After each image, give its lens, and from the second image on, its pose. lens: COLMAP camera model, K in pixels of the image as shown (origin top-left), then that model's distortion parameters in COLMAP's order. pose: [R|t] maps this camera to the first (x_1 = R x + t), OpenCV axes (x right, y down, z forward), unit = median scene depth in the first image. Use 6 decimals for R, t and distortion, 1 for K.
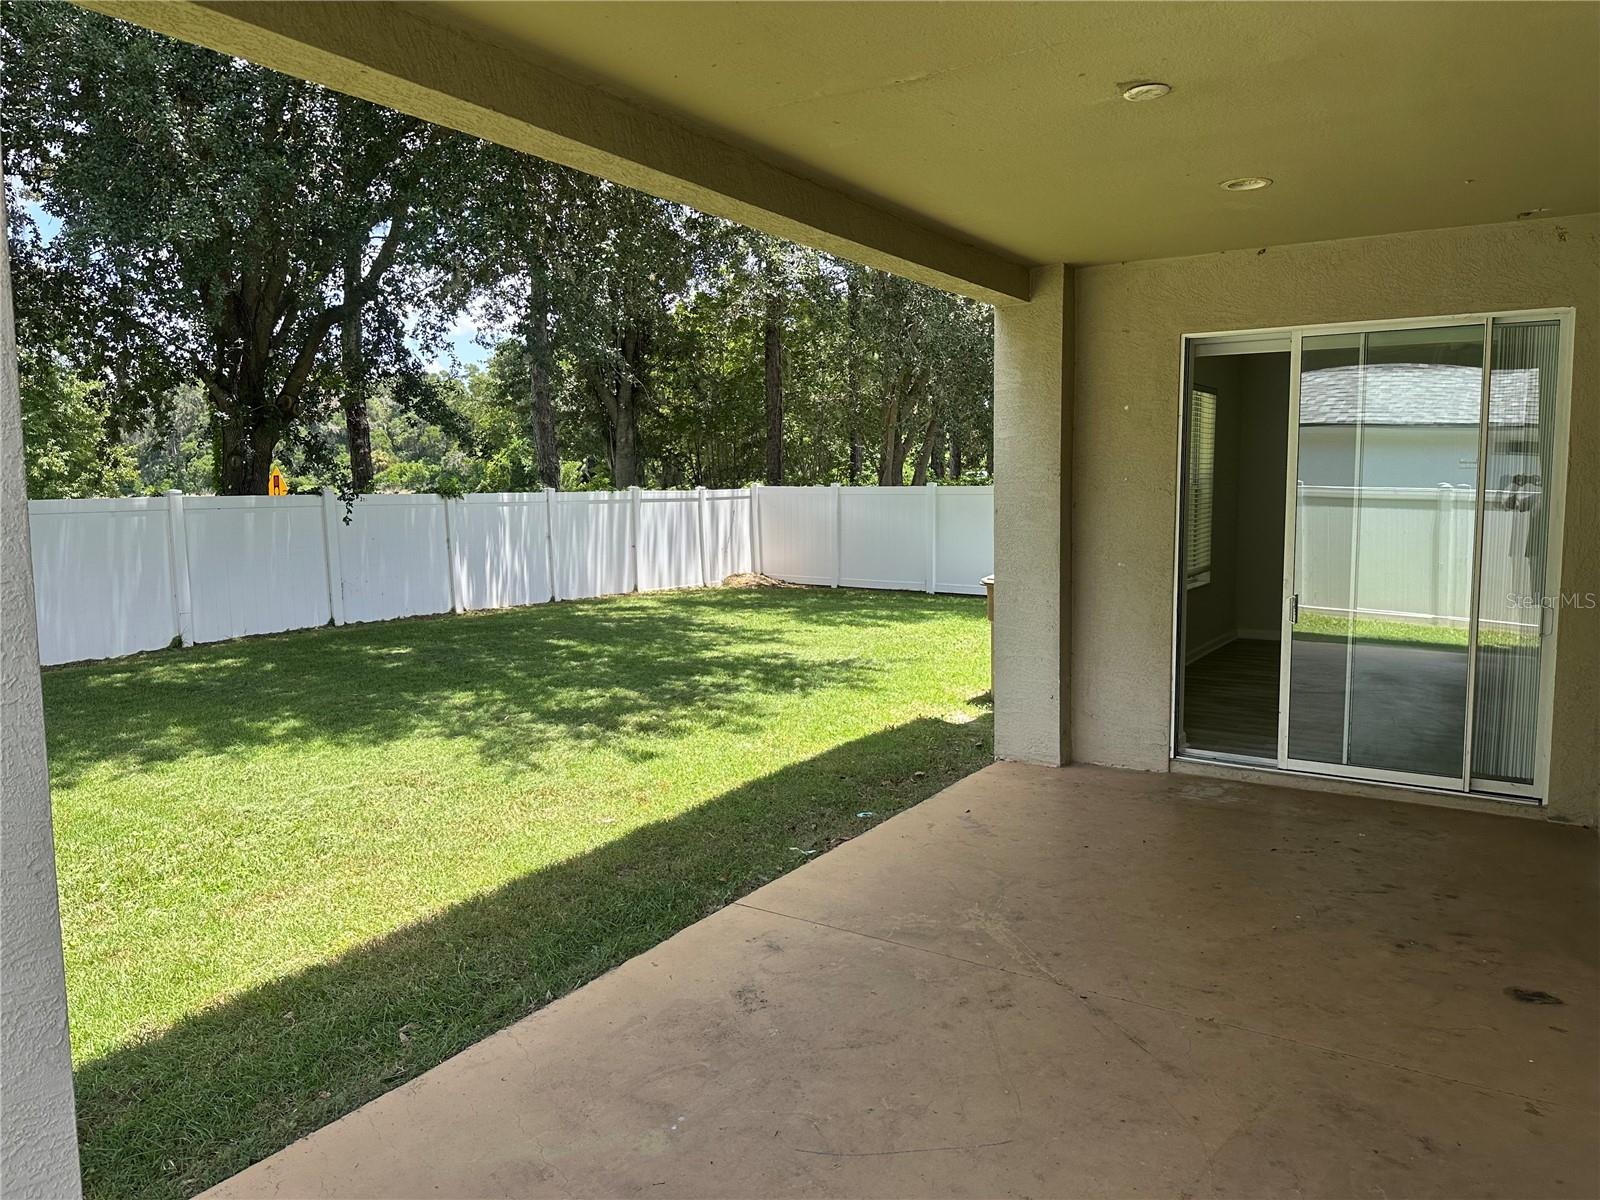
lens RADIAL K [[1130.3, 0, 800.0], [0, 1130.3, 606.9], [0, 0, 1]] dist [0.034365, -0.050381]
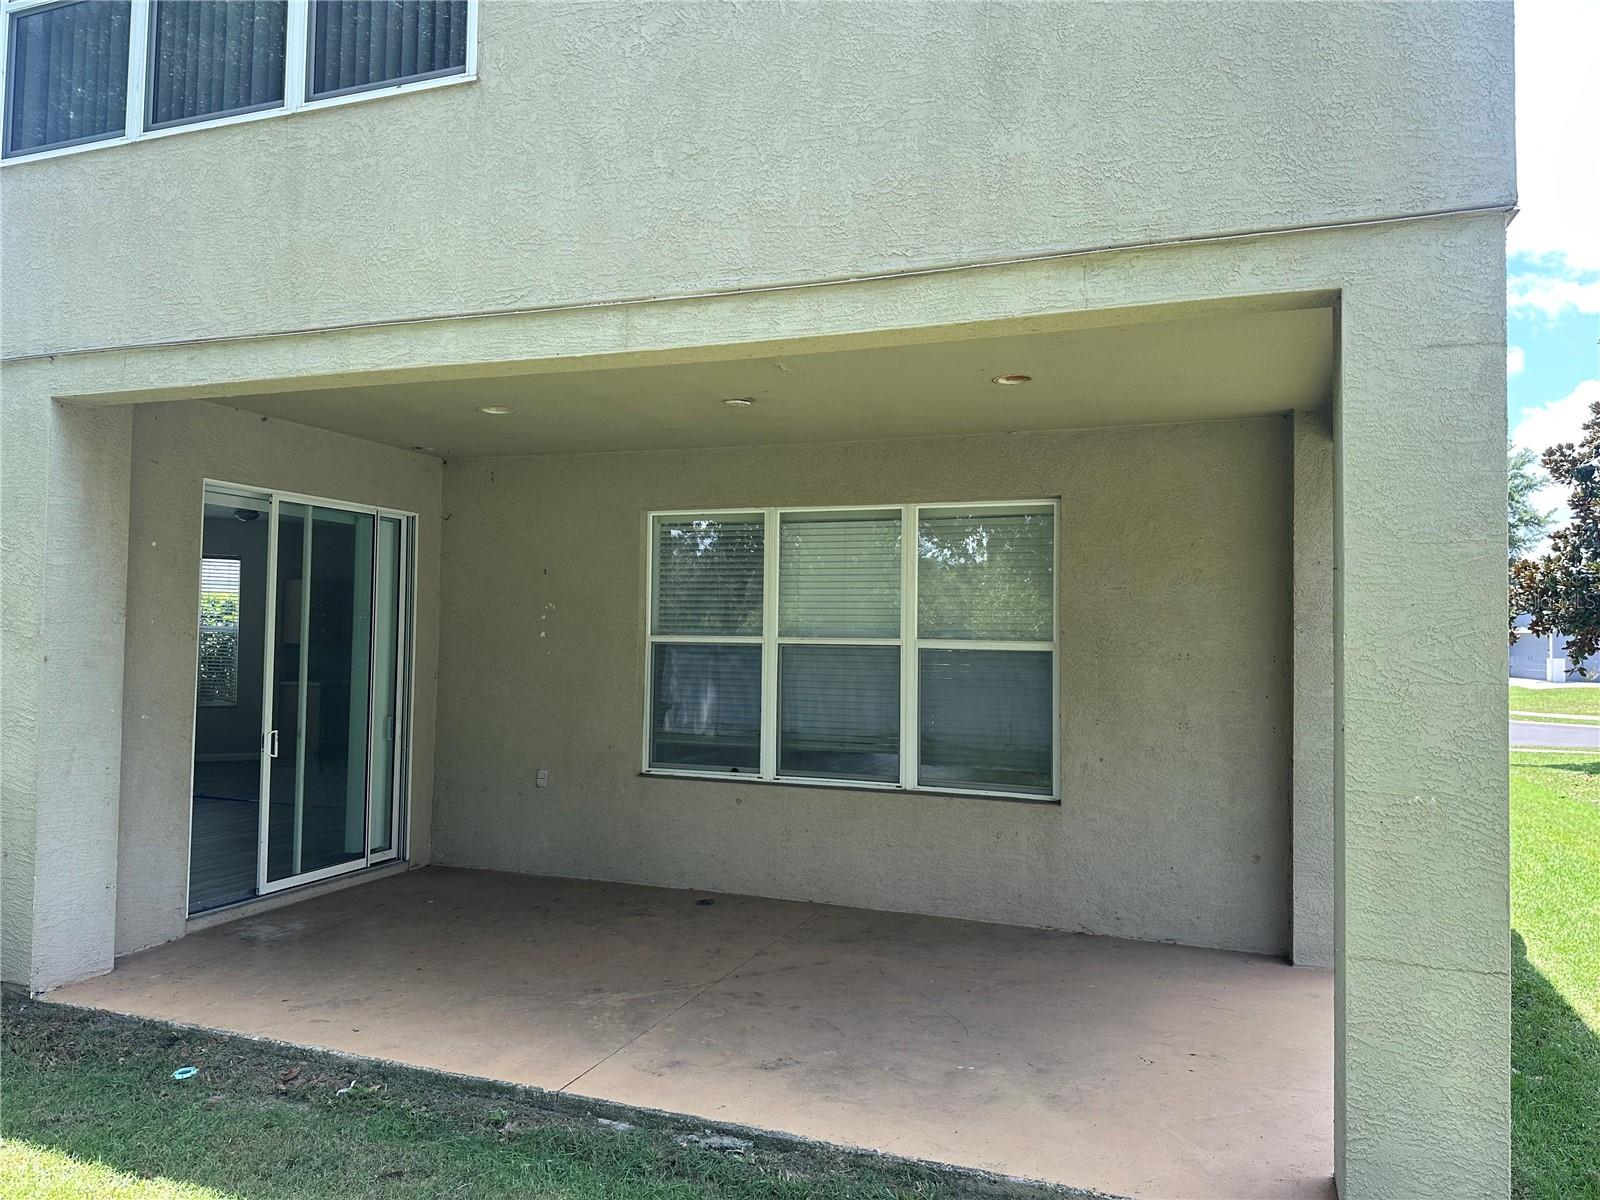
lens RADIAL K [[1130.3, 0, 796.9], [0, 1130.3, 592.9], [0, 0, 1]] dist [0.034365, -0.050381]
pose [[-0.235564, 0.043658, 0.970878, -1.166565], [0.093875, 0.995341, -0.021981, -0.109756], [-0.967314, 0.085963, -0.238565, 1.170599]]
